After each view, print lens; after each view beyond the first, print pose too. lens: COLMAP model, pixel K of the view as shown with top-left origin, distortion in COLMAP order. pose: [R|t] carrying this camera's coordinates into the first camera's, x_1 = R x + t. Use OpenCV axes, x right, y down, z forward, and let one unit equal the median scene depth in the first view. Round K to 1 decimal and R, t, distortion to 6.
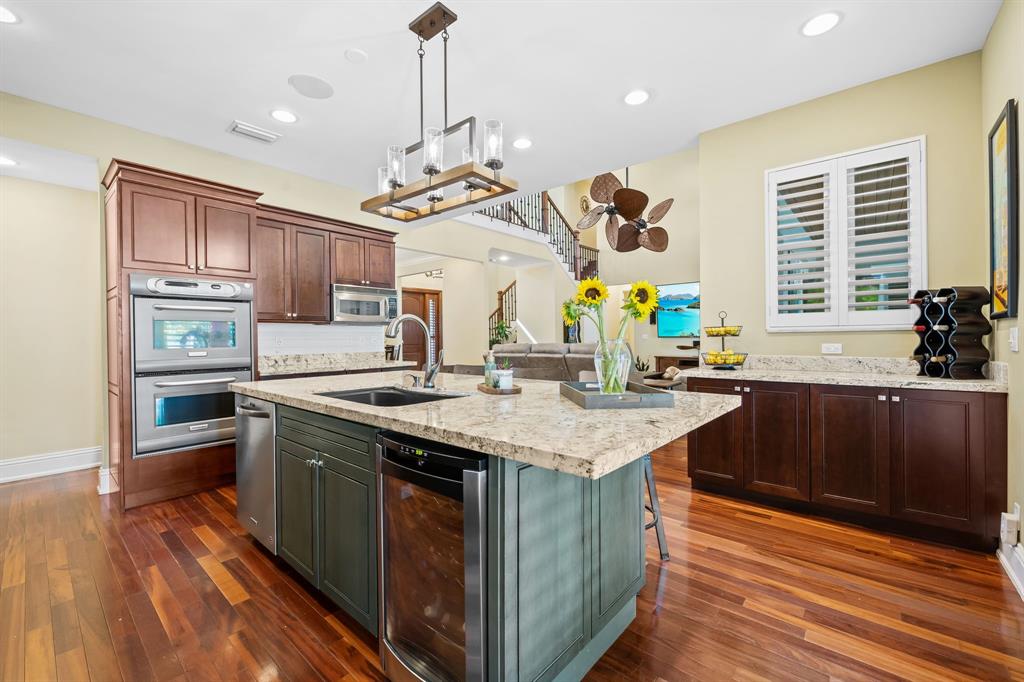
lens RADIAL K [[434.3, 0, 514.3], [0, 434.3, 337.8], [0, 0, 1]] dist [0.002313, -0.002942]
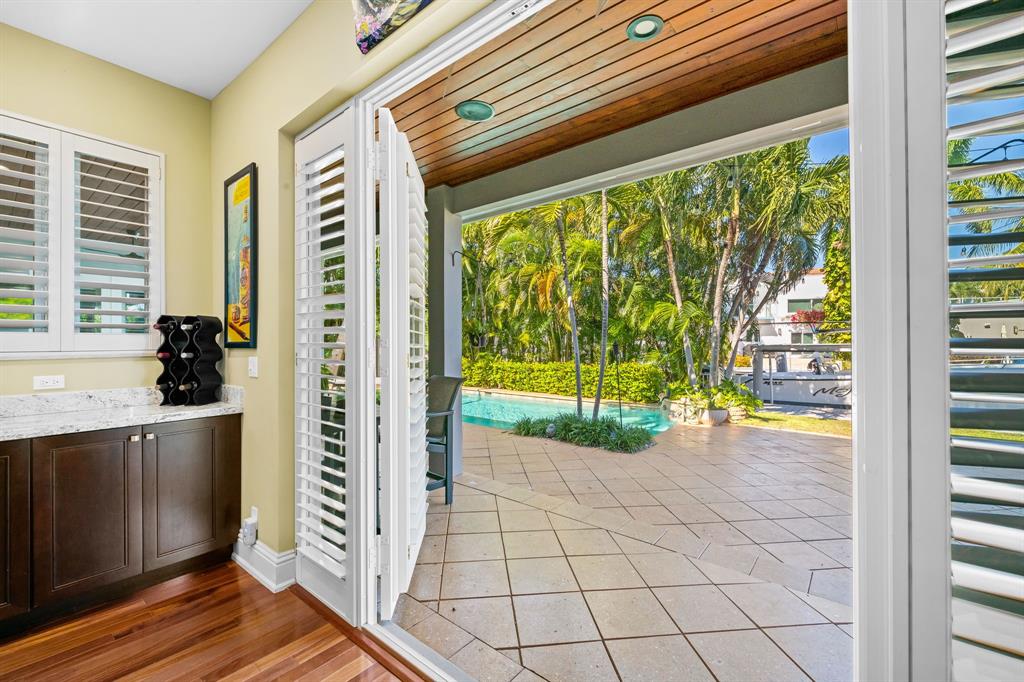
lens RADIAL K [[434.3, 0, 514.3], [0, 434.3, 337.8], [0, 0, 1]] dist [0.002313, -0.002942]
pose [[-0.022017, 0.015181, 0.999642, -0.029772], [0.000652, 0.999885, -0.015171, -0.045991], [-0.999757, 0.000318, -0.022024, 0.260825]]
